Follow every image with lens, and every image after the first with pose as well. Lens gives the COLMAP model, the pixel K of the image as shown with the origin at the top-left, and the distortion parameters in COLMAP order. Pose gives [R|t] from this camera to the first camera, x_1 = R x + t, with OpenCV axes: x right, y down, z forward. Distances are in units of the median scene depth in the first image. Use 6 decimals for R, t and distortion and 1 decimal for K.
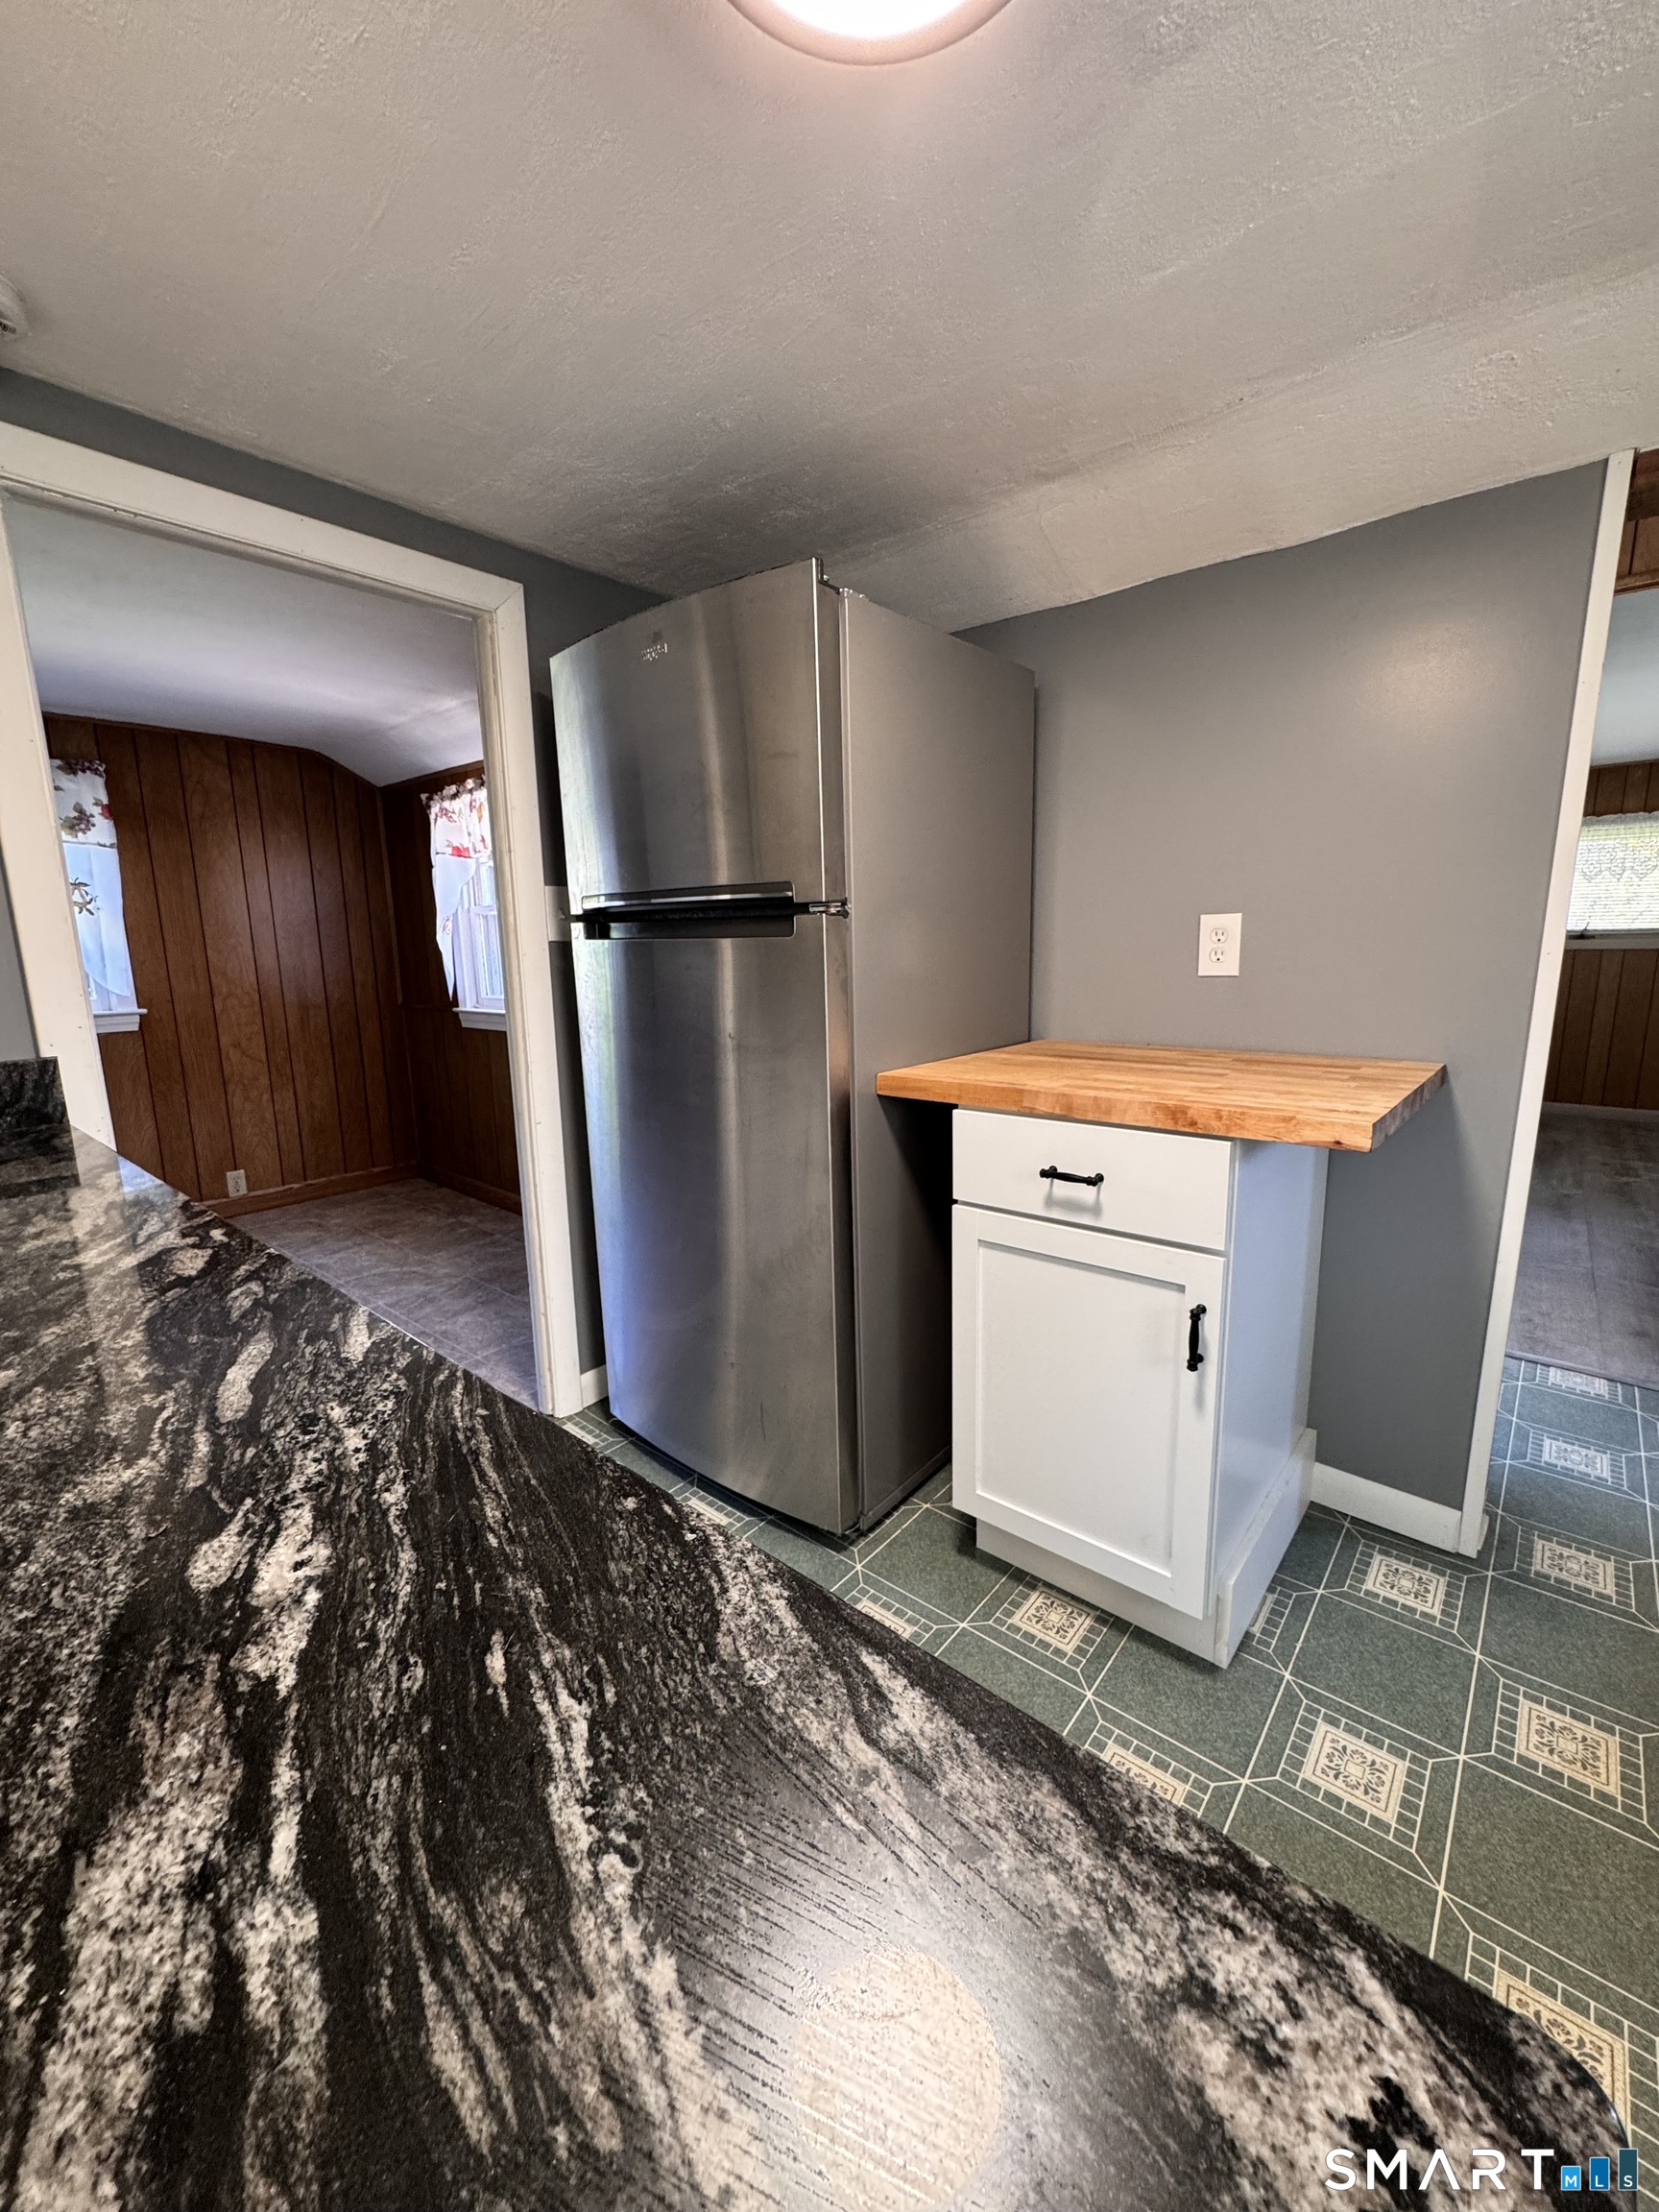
lens RADIAL K [[883.7, 0, 824.6], [0, 883.7, 1106.4], [0, 0, 1]] dist [-0.002378, -0.000024]
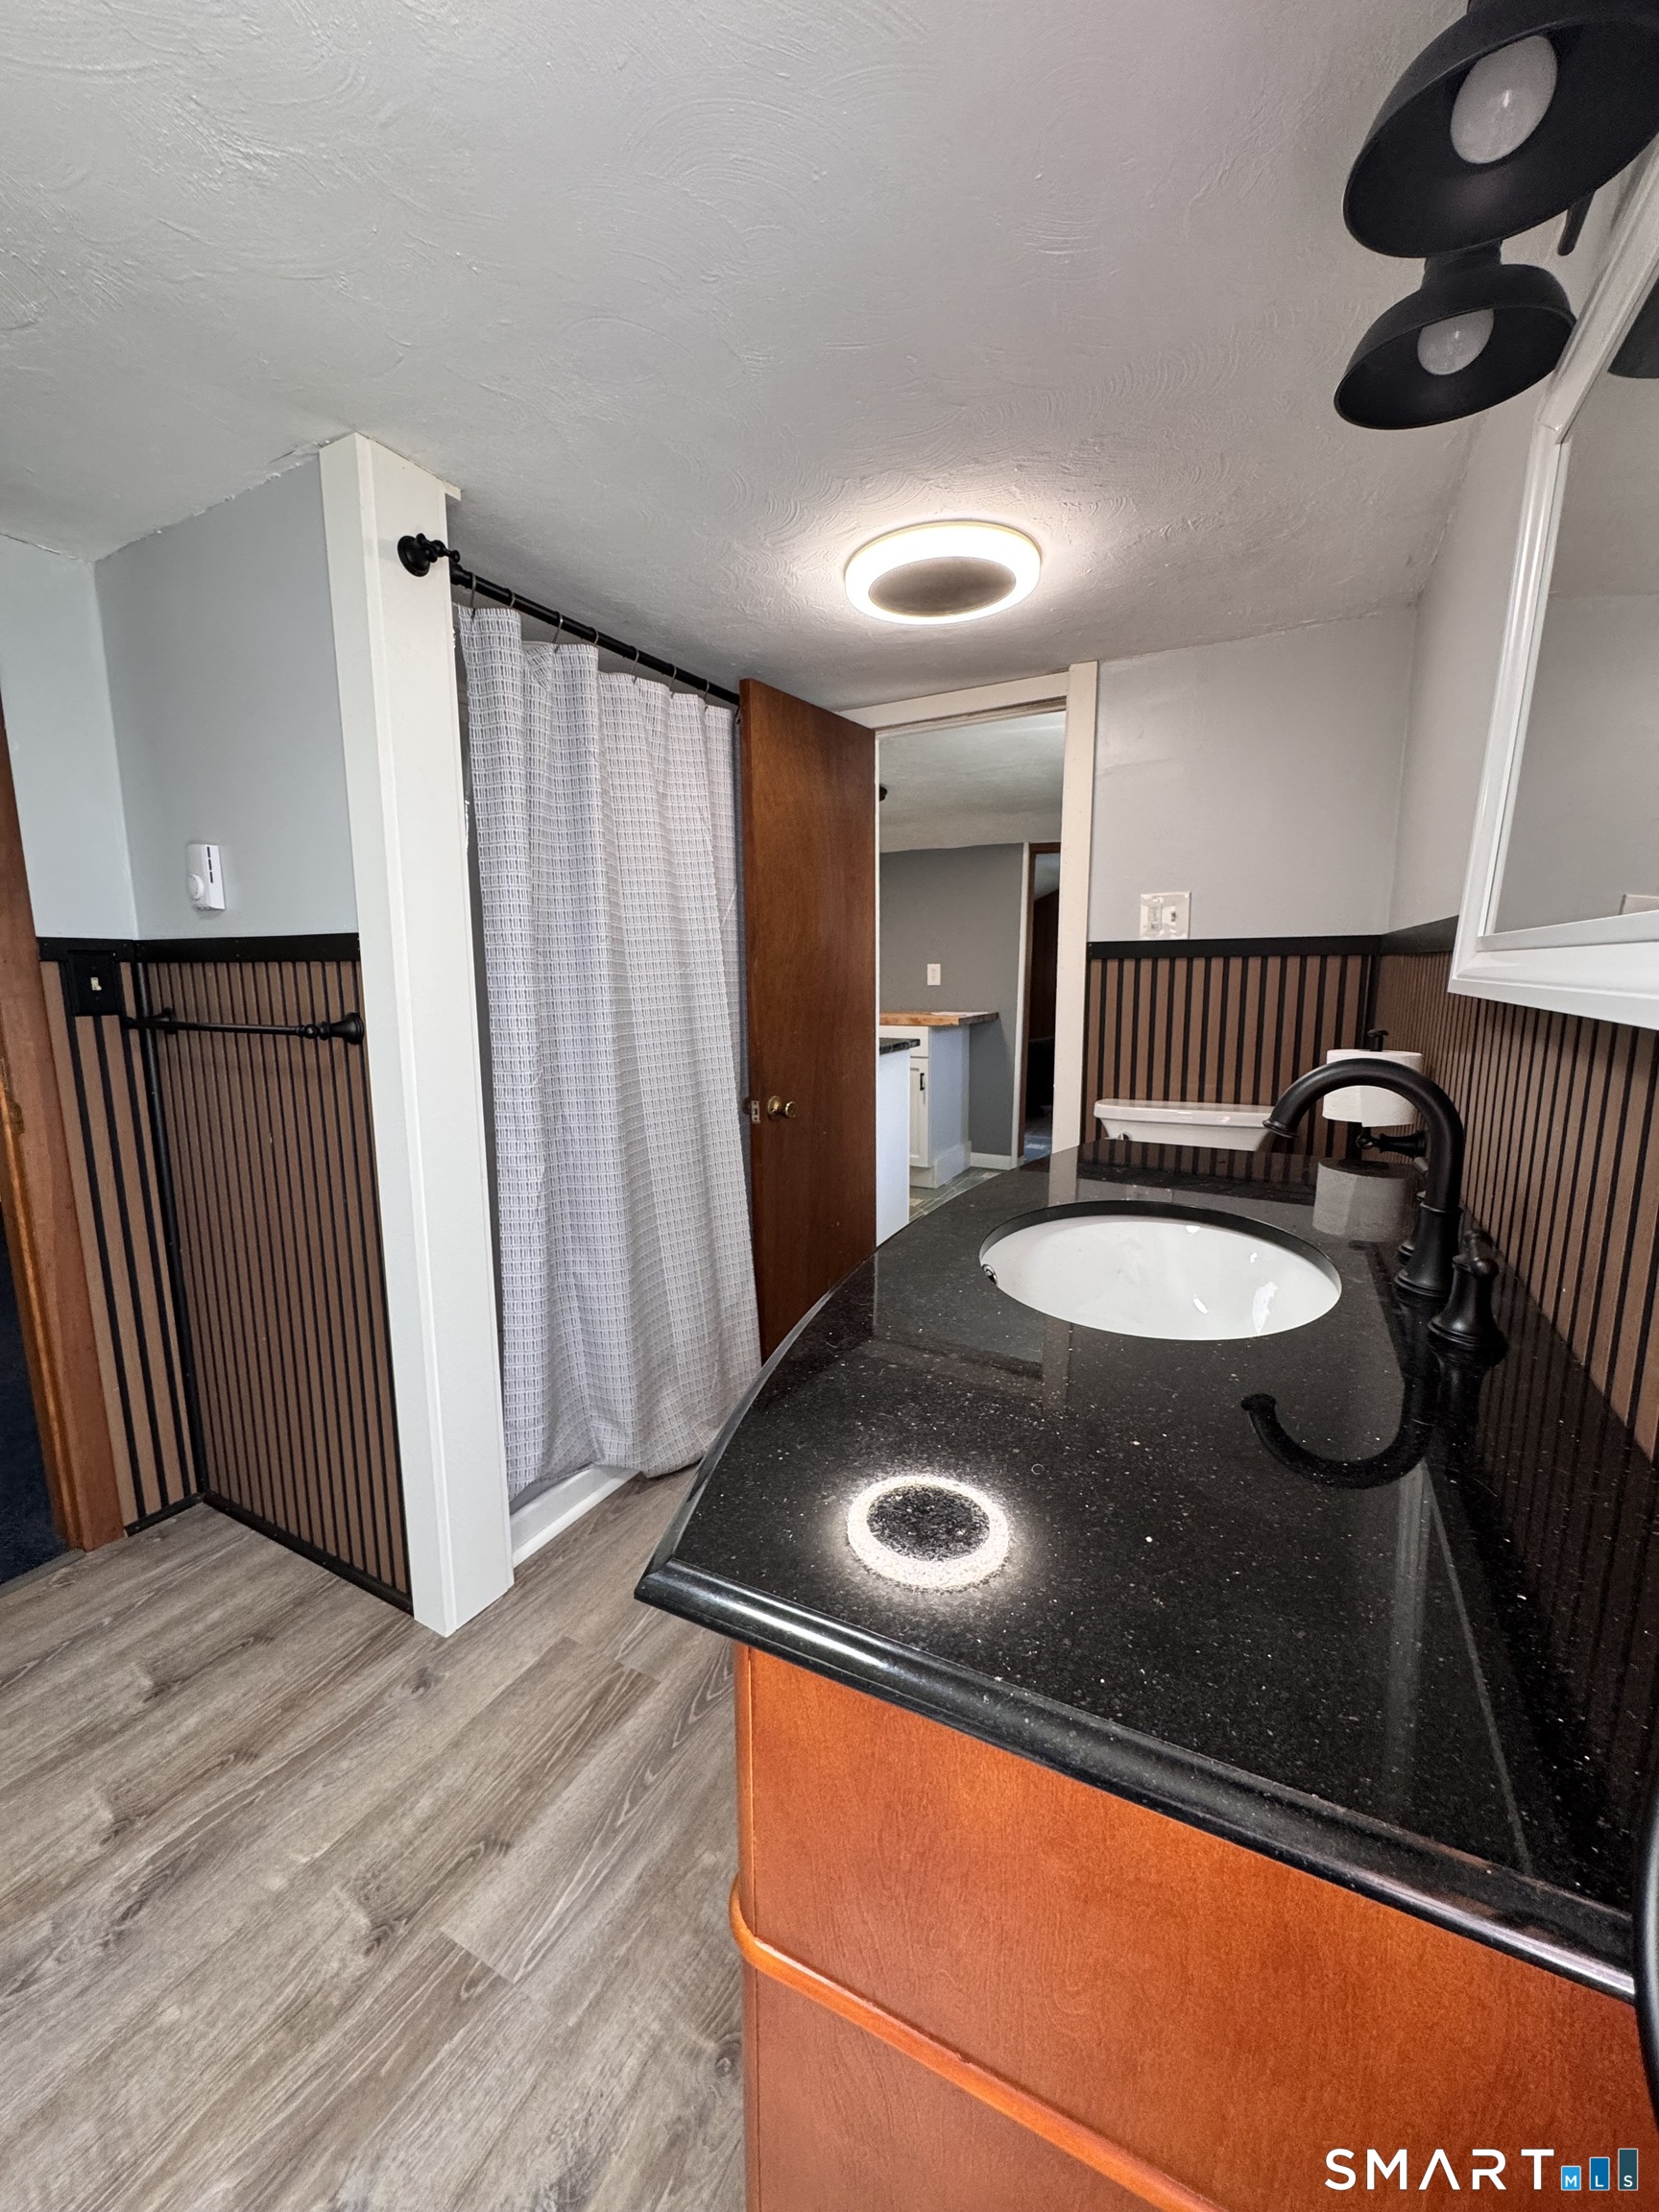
lens RADIAL K [[883.7, 0, 827.3], [0, 883.7, 1109.2], [0, 0, 1]] dist [-0.002378, -0.000024]
pose [[0.976581, -0.023403, 0.213873, -0.683114], [0.030613, 0.999067, -0.030464, 0.439847], [-0.212961, 0.036298, 0.976386, -2.277356]]
